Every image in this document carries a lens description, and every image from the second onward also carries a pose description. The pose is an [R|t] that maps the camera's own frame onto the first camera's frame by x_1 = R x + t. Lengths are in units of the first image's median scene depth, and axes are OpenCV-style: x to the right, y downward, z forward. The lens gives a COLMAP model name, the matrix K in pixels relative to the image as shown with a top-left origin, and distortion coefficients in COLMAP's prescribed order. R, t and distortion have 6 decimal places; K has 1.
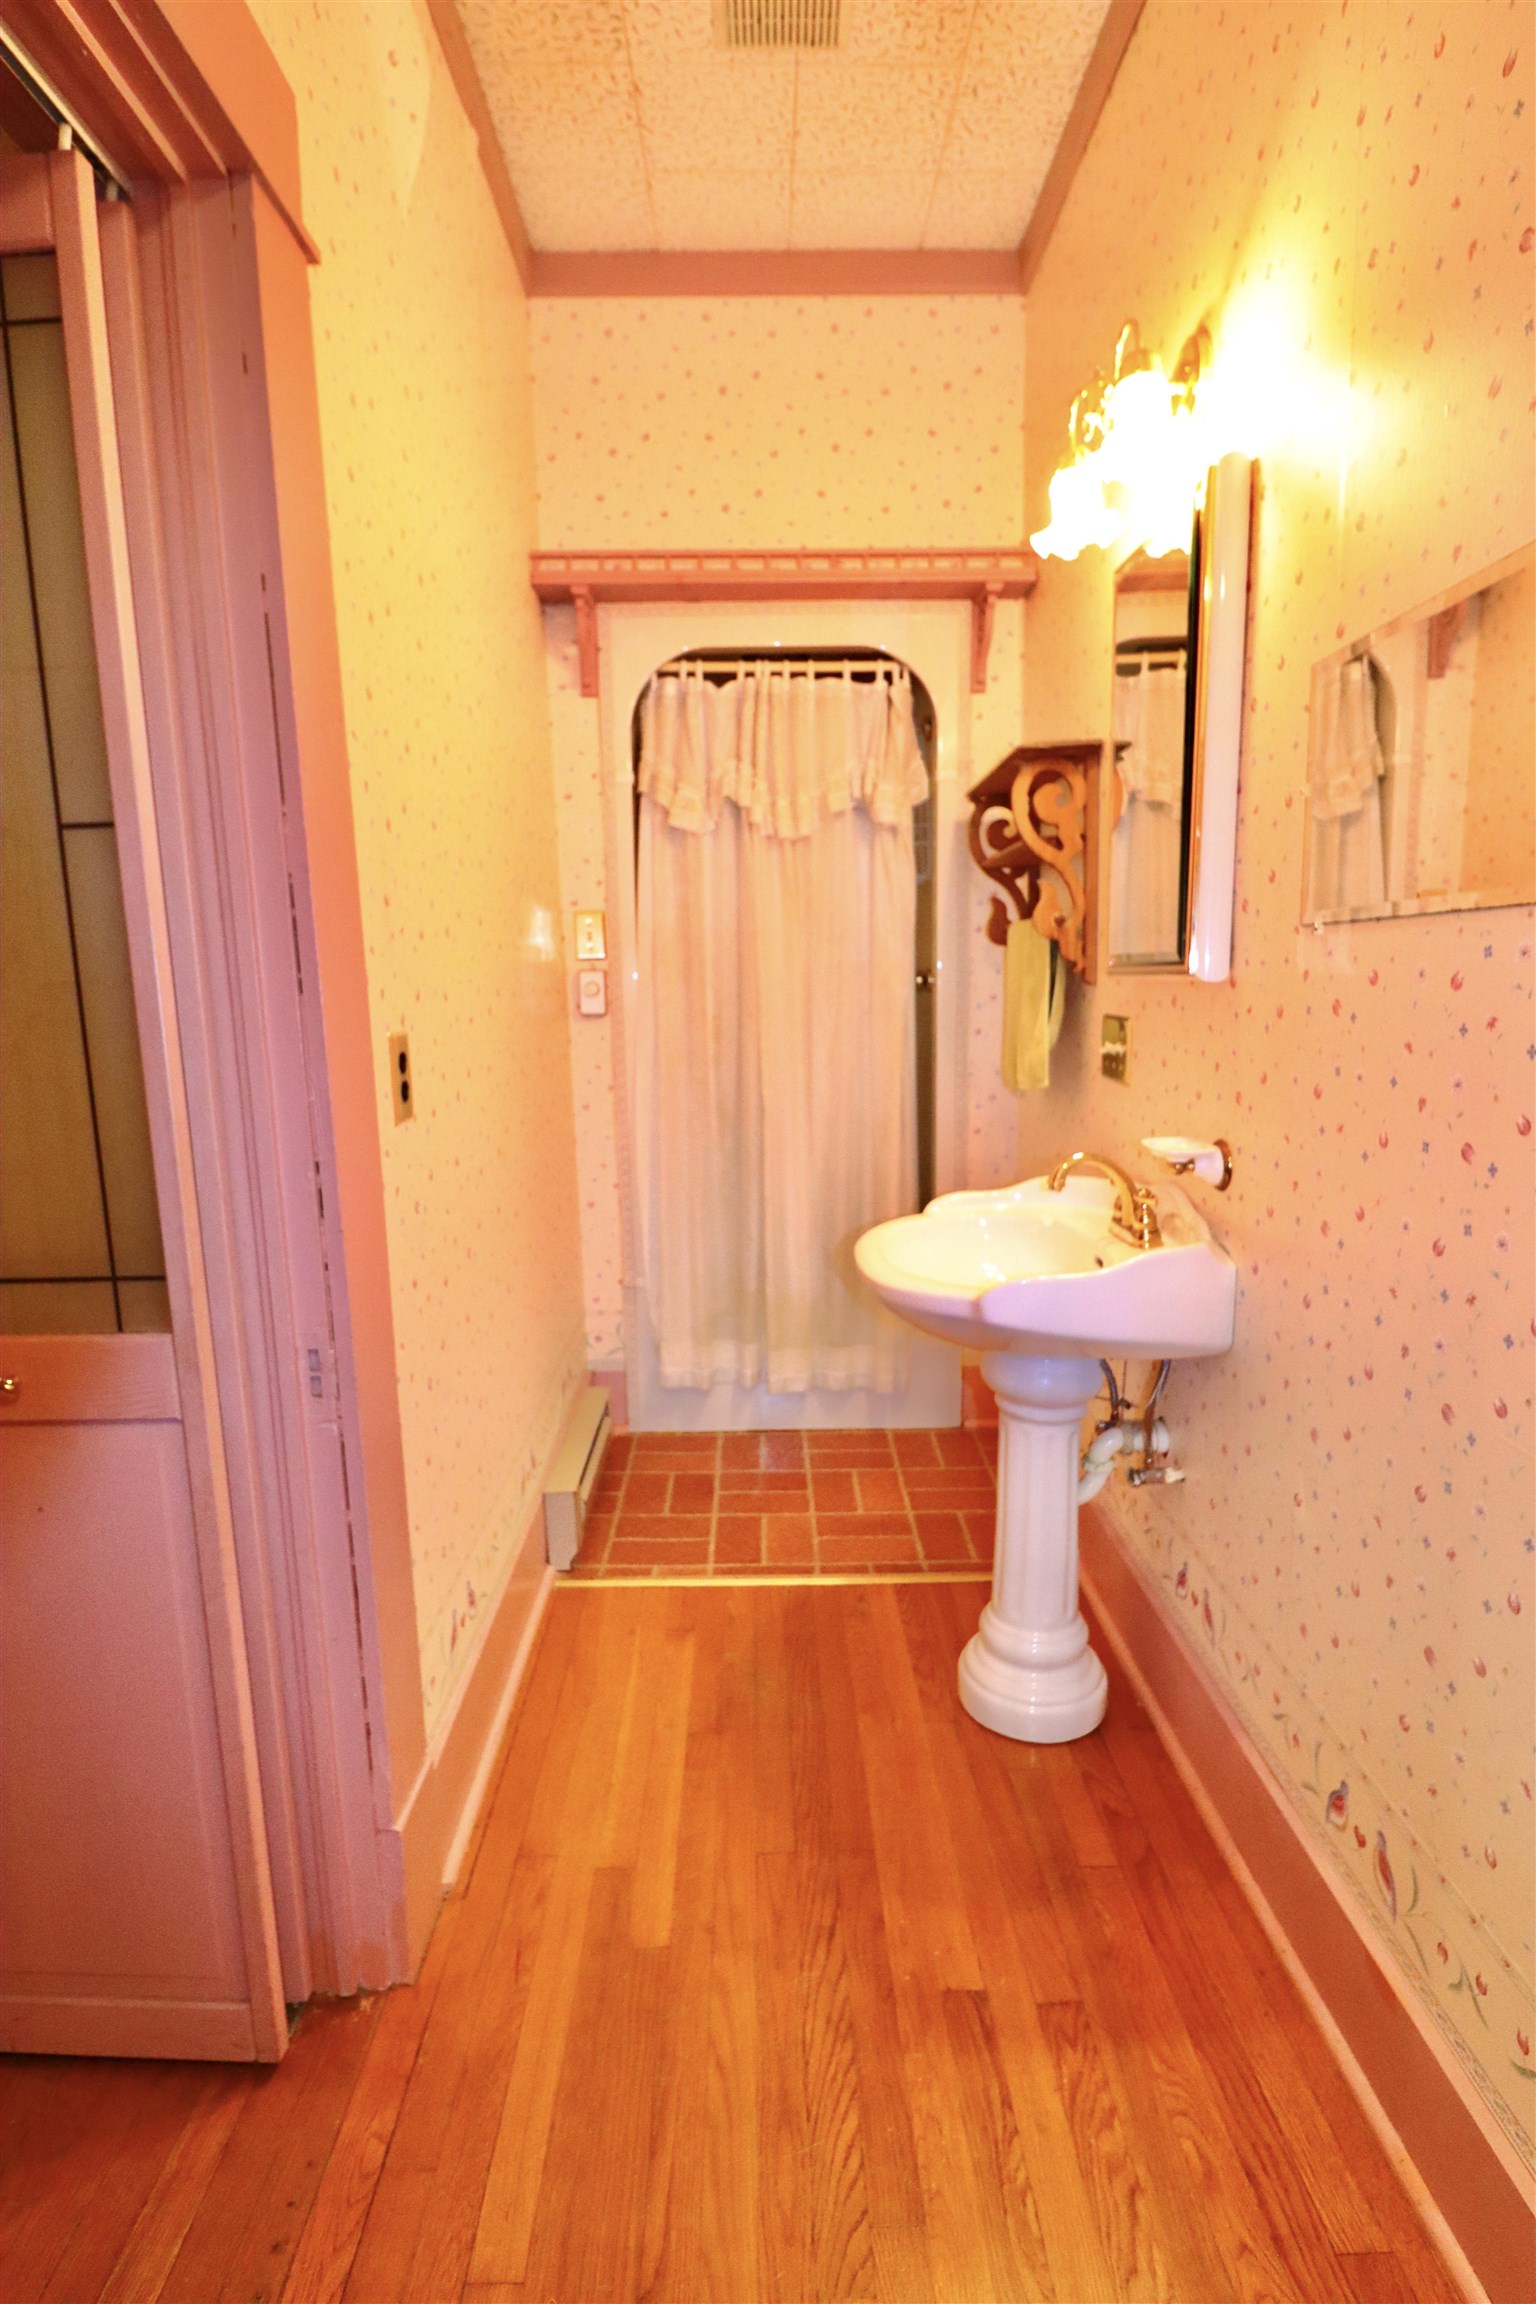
lens RADIAL K [[1155.8, 0, 765.4], [0, 1155.8, 1148.4], [0, 0, 1]] dist [-0.010717, -0.006035]
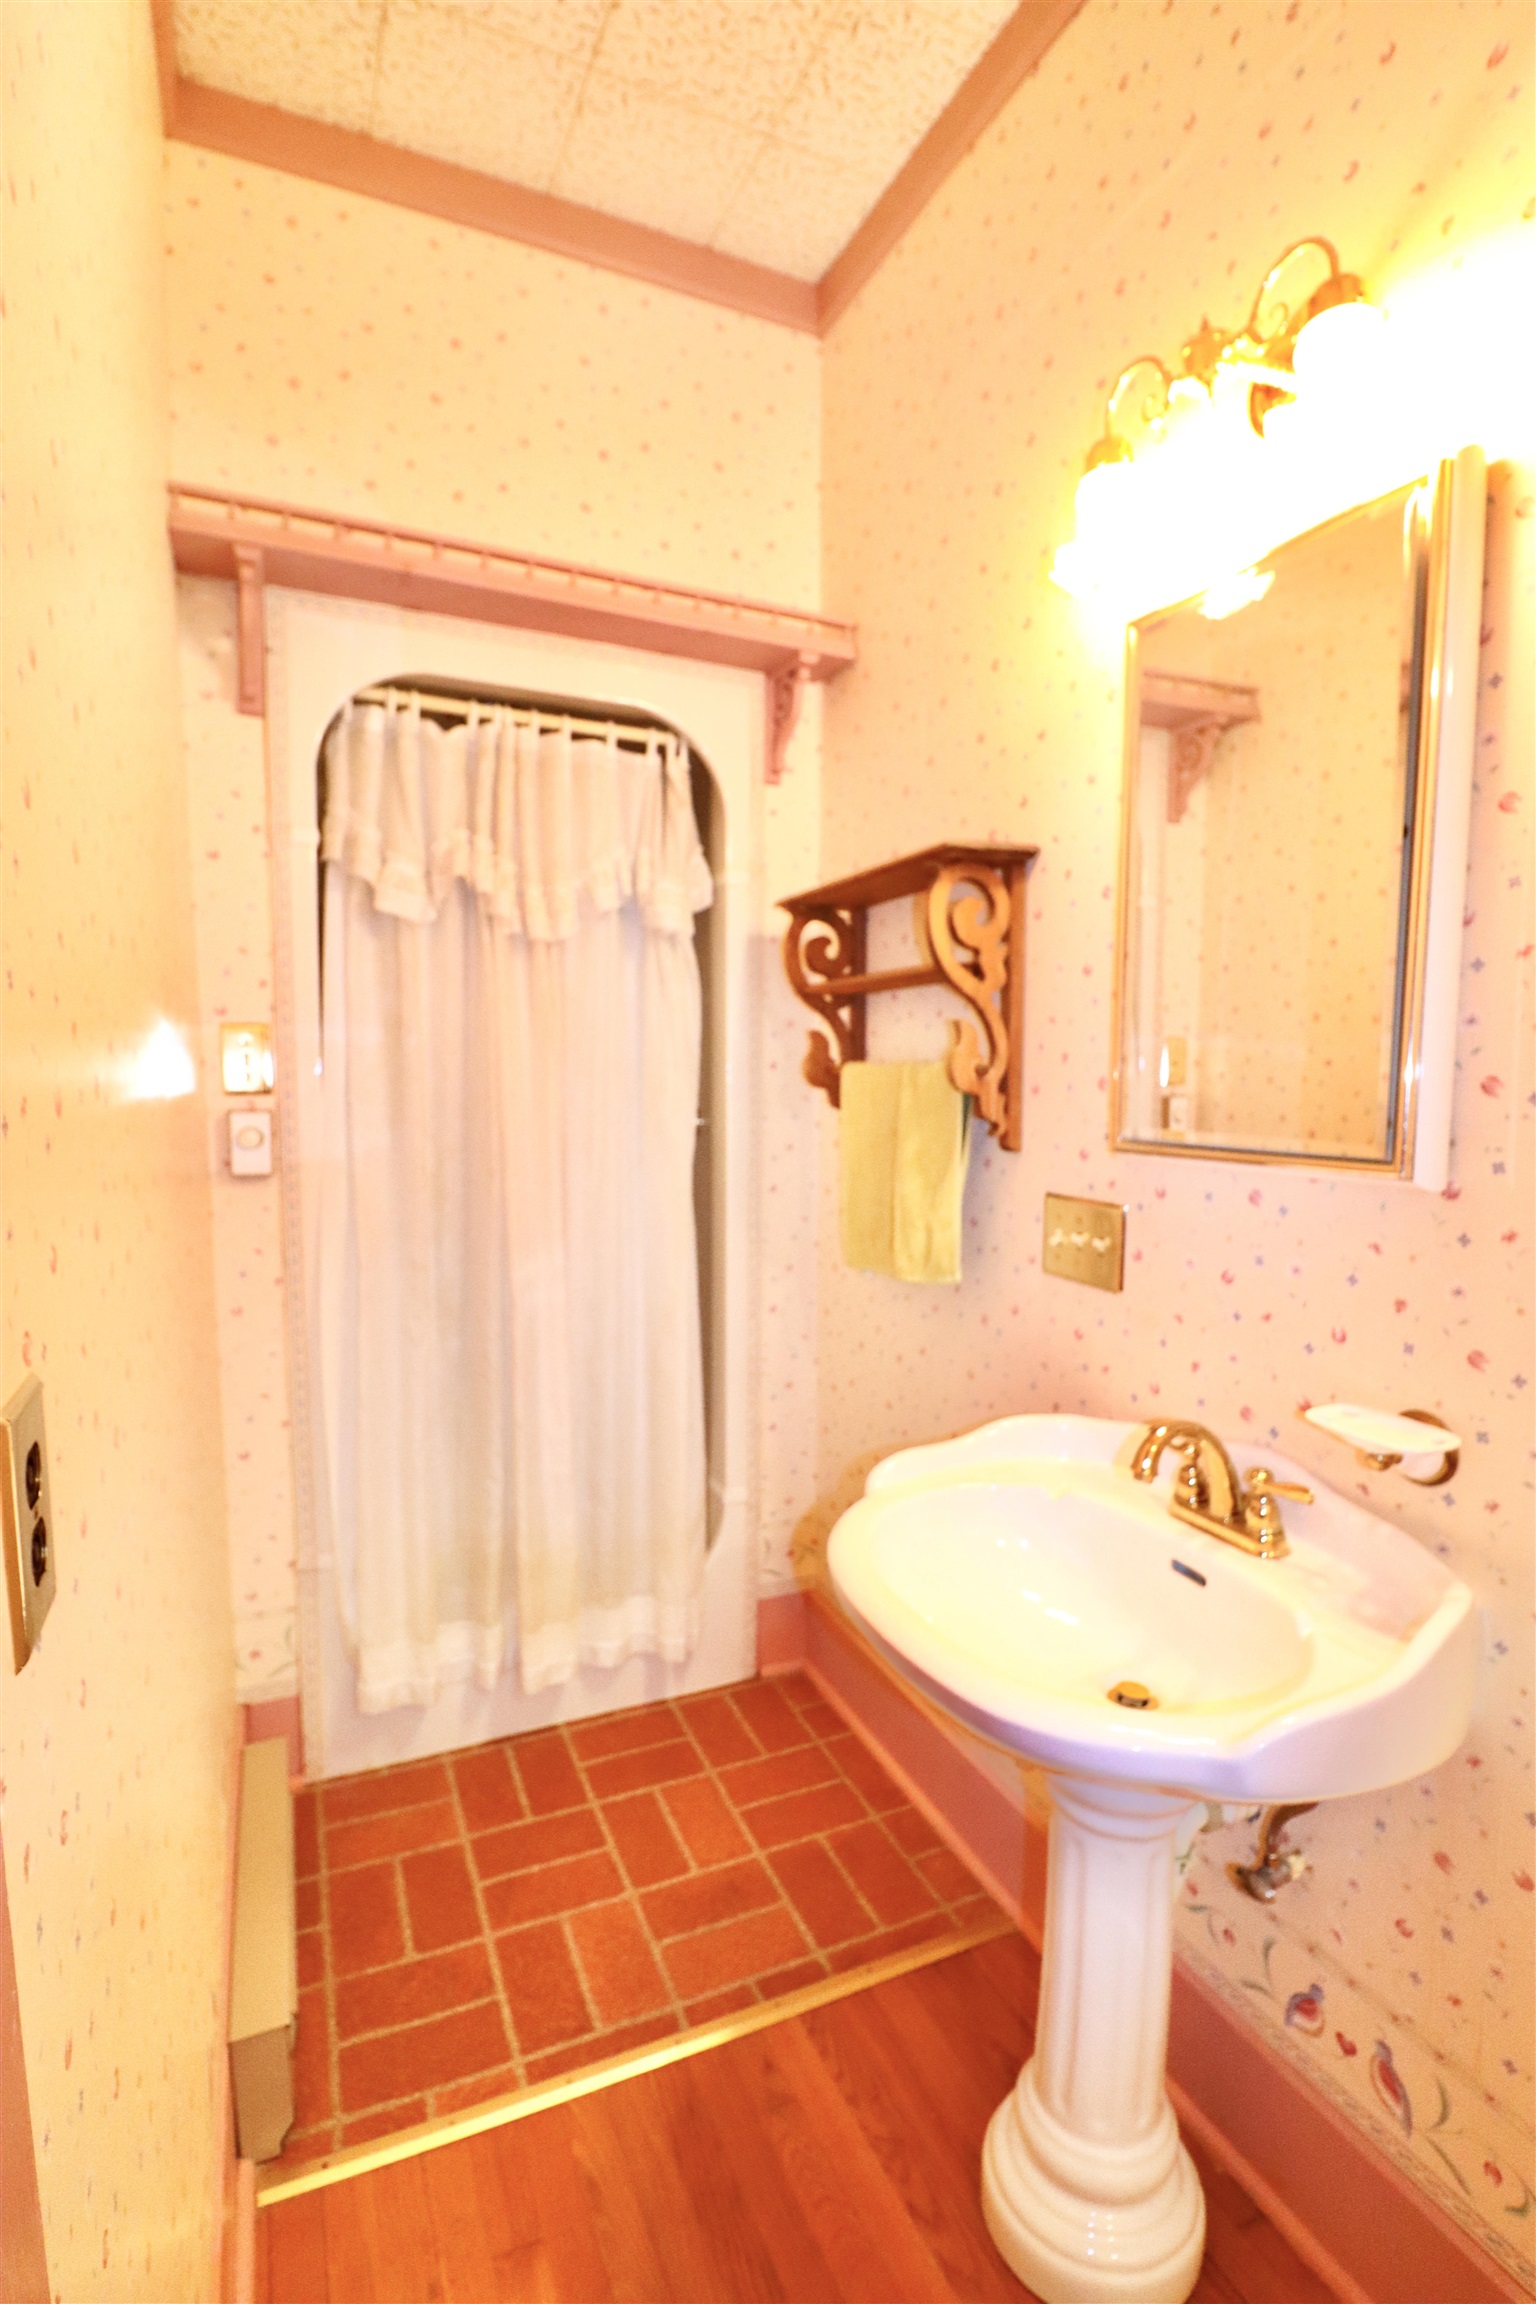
lens RADIAL K [[1063.1, 0, 774.5], [0, 1063.1, 1156.4], [0, 0, 1]] dist [-0.005725, -0.009878]
pose [[0.913047, -0.007912, 0.407778, -0.126567], [0.038427, 0.997033, -0.066696, -0.075974], [-0.406040, 0.076566, 0.910642, 0.319723]]
